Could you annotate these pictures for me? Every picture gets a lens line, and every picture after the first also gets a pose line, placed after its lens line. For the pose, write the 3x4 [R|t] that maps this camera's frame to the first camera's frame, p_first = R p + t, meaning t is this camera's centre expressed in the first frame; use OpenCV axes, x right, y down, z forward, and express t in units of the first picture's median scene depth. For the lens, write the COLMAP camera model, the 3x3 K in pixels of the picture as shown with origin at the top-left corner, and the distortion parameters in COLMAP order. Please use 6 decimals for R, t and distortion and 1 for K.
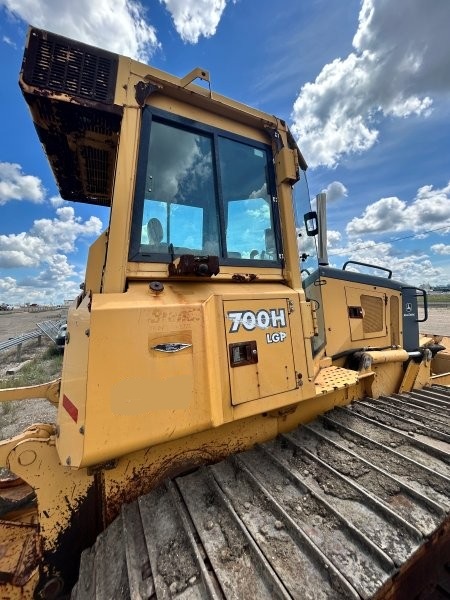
lens RADIAL K [[242.9, 0, 223.0], [0, 242.9, 299.6], [0, 0, 1]] dist [0.001271, 0.000778]
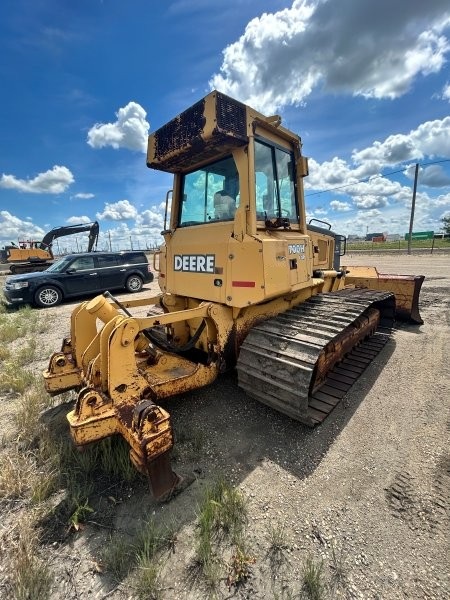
lens RADIAL K [[244.0, 0, 225.0], [0, 244.0, 300.0], [0, 0, 1]] dist [0.001527, 0.000433]
pose [[0.947484, -0.075673, 0.310721, -1.105273], [0.012872, 0.979838, 0.199379, 0.081998], [-0.319543, -0.184909, 0.929355, -0.849447]]
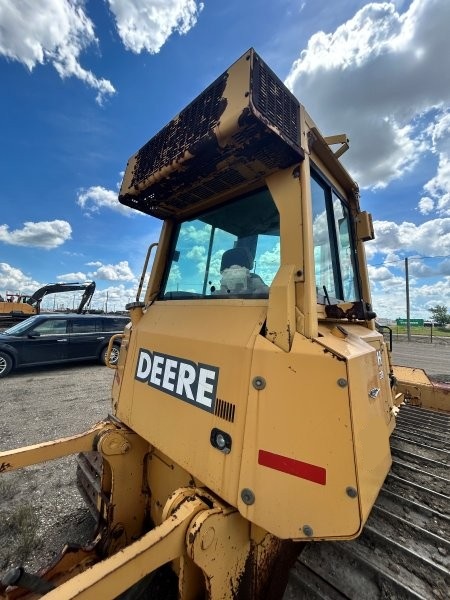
lens RADIAL K [[242.9, 0, 223.0], [0, 242.9, 299.6], [0, 0, 1]] dist [0.001271, 0.000778]
pose [[0.939935, 0.094672, 0.327962, -0.857783], [-0.071804, 0.994110, -0.081179, -0.050260], [-0.333716, 0.052754, 0.941196, 0.152516]]
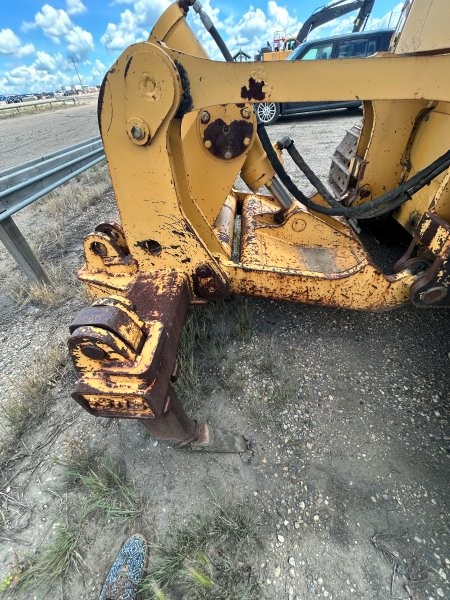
lens RADIAL K [[242.9, 0, 223.0], [0, 242.9, 299.6], [0, 0, 1]] dist [0.001271, 0.000778]
pose [[0.857413, 0.319311, -0.403588, -0.797119], [0.051425, 0.727146, 0.684554, 0.475019], [0.512054, -0.607700, 0.607043, 0.087391]]
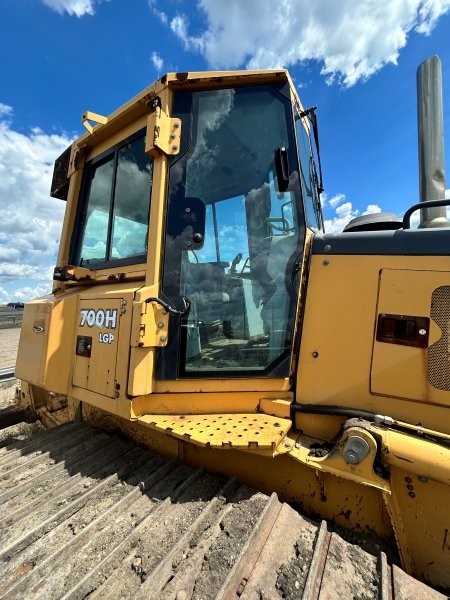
lens RADIAL K [[242.9, 0, 223.0], [0, 242.9, 299.6], [0, 0, 1]] dist [0.001271, 0.000778]
pose [[0.500940, 0.020344, -0.865243, 1.262013], [0.007261, 0.999590, 0.027707, -0.021982], [0.865452, -0.020162, 0.500586, 0.895871]]
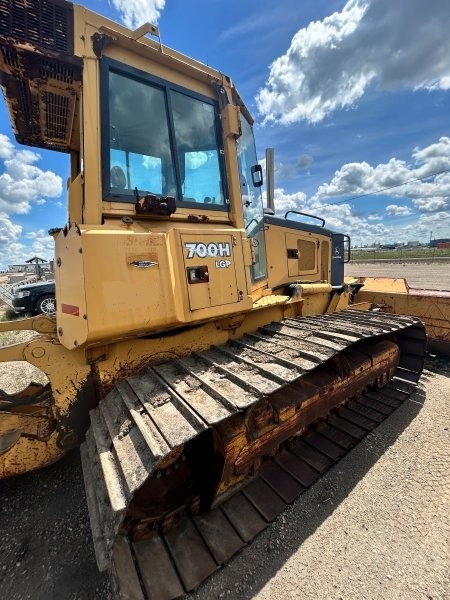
lens RADIAL K [[242.9, 0, 223.0], [0, 242.9, 299.6], [0, 0, 1]] dist [0.001271, 0.000778]
pose [[0.990063, -0.043182, 0.133832, 0.032087], [0.021707, 0.987209, 0.157945, 0.134057], [-0.138941, -0.153471, 0.978336, -0.324247]]
